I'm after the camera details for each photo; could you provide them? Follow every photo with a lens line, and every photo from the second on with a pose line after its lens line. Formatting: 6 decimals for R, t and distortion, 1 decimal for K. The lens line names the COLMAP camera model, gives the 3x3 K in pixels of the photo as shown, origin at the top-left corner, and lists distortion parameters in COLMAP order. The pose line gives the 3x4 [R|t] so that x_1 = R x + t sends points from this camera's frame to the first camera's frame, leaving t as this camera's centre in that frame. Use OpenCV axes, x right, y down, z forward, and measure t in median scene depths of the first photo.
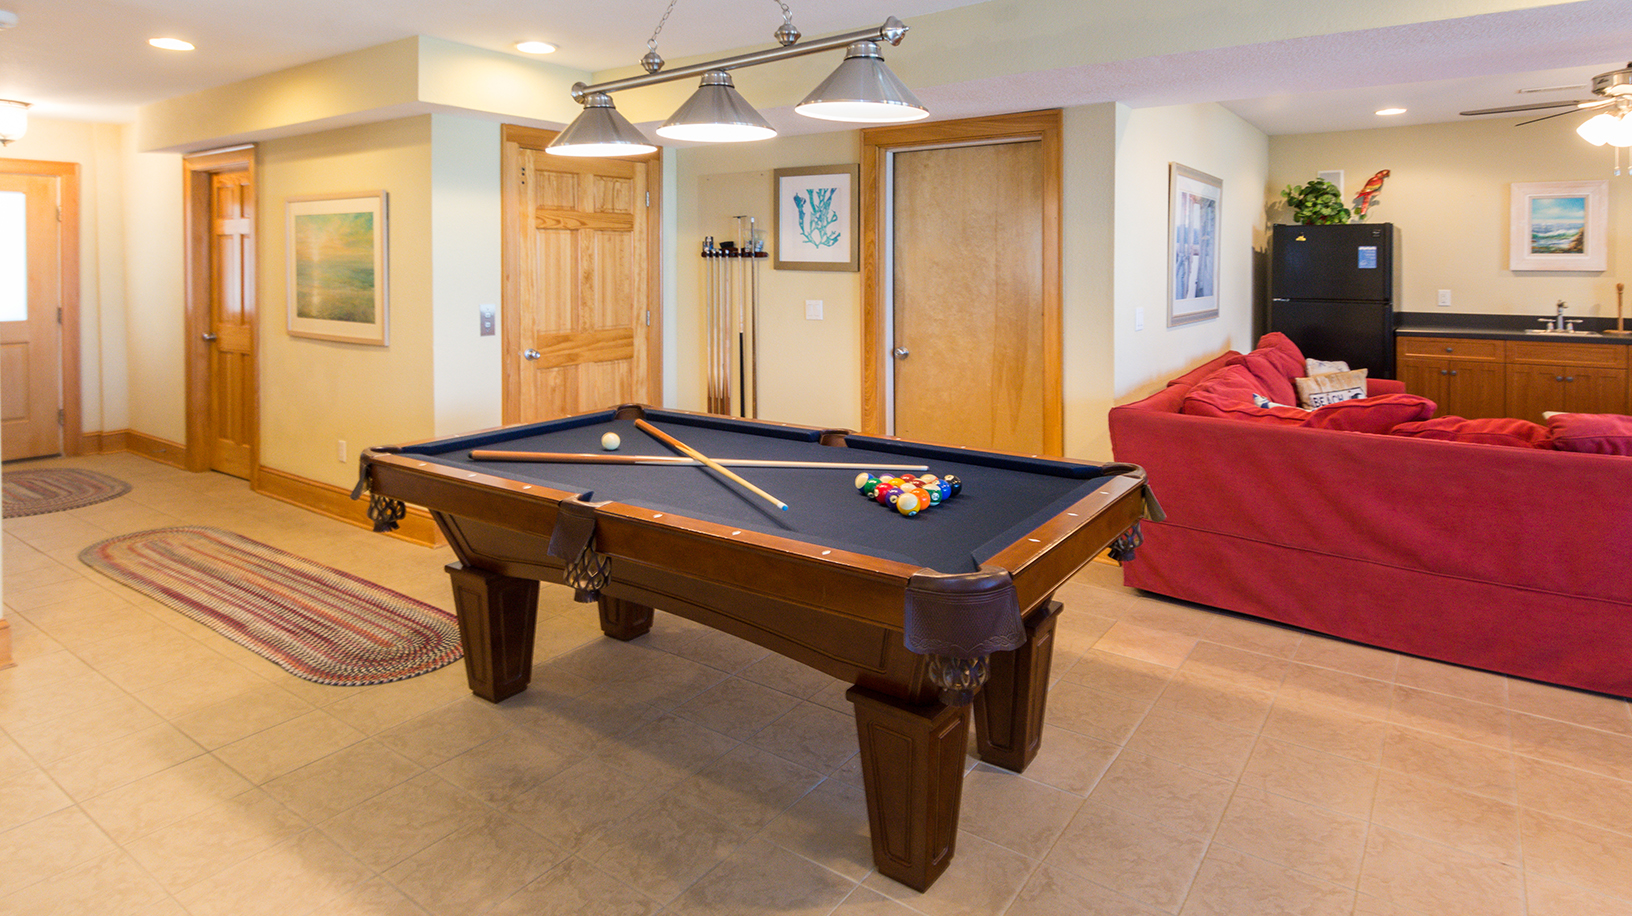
lens RADIAL K [[889.7, 0, 836.9], [0, 889.7, 456.6], [0, 0, 1]] dist [0.021105, -0.015791]
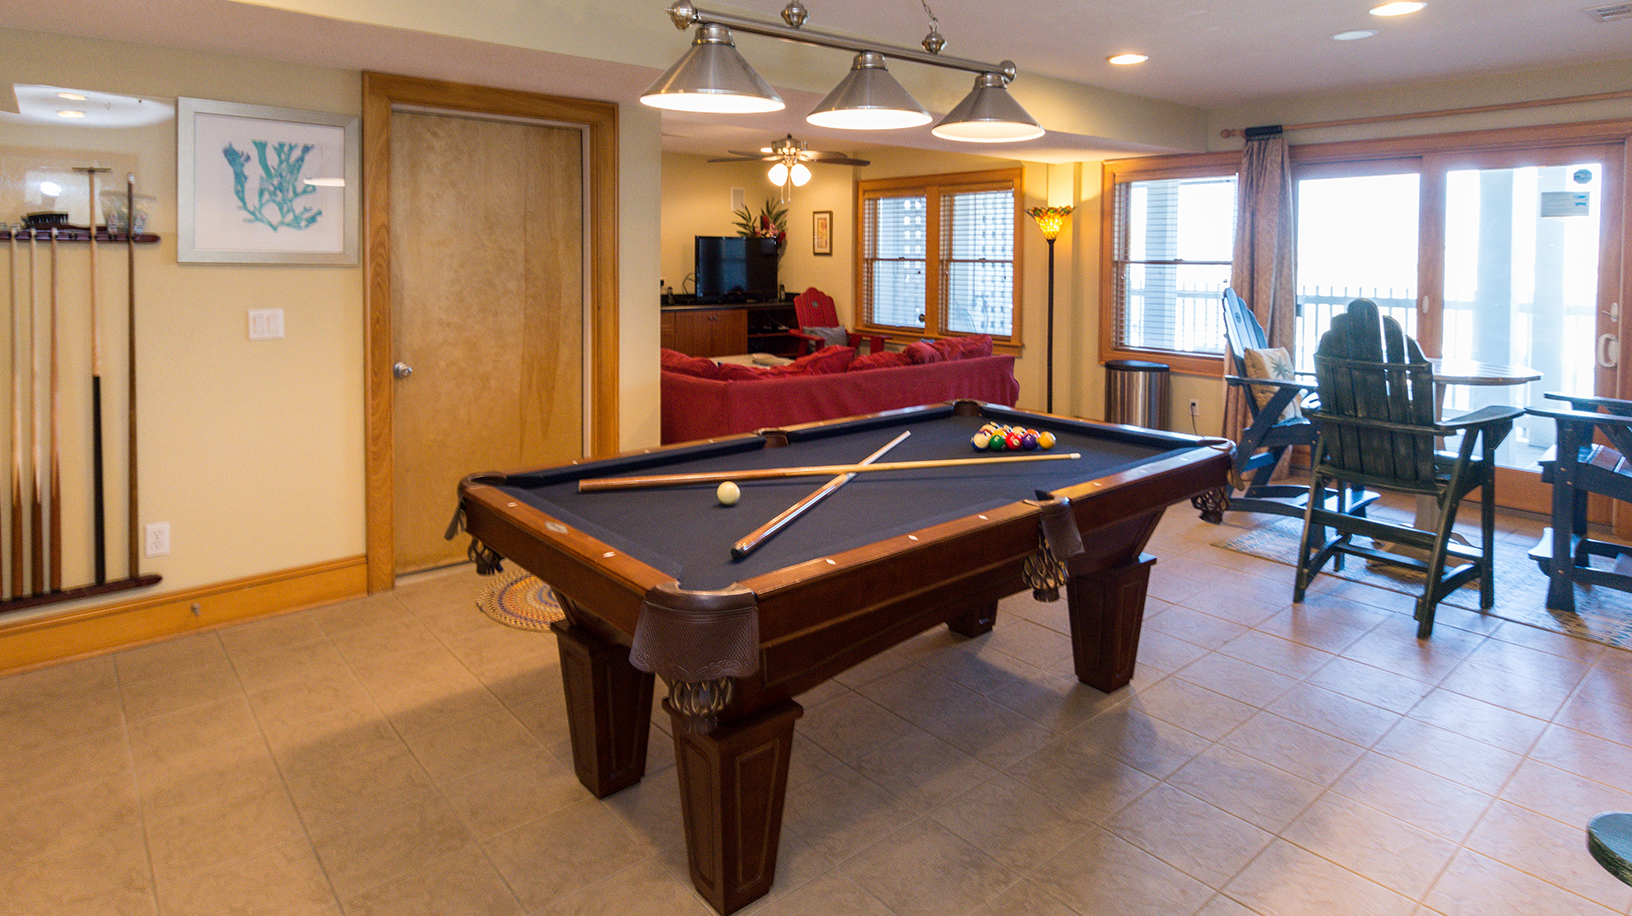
lens RADIAL K [[889.7, 0, 836.9], [0, 889.7, 456.6], [0, 0, 1]] dist [0.021105, -0.015791]
pose [[0.239314, -0.210720, 0.947800, -0.621236], [0.202816, 0.965481, 0.163441, -0.099322], [-0.949523, 0.153116, 0.273791, 0.461903]]
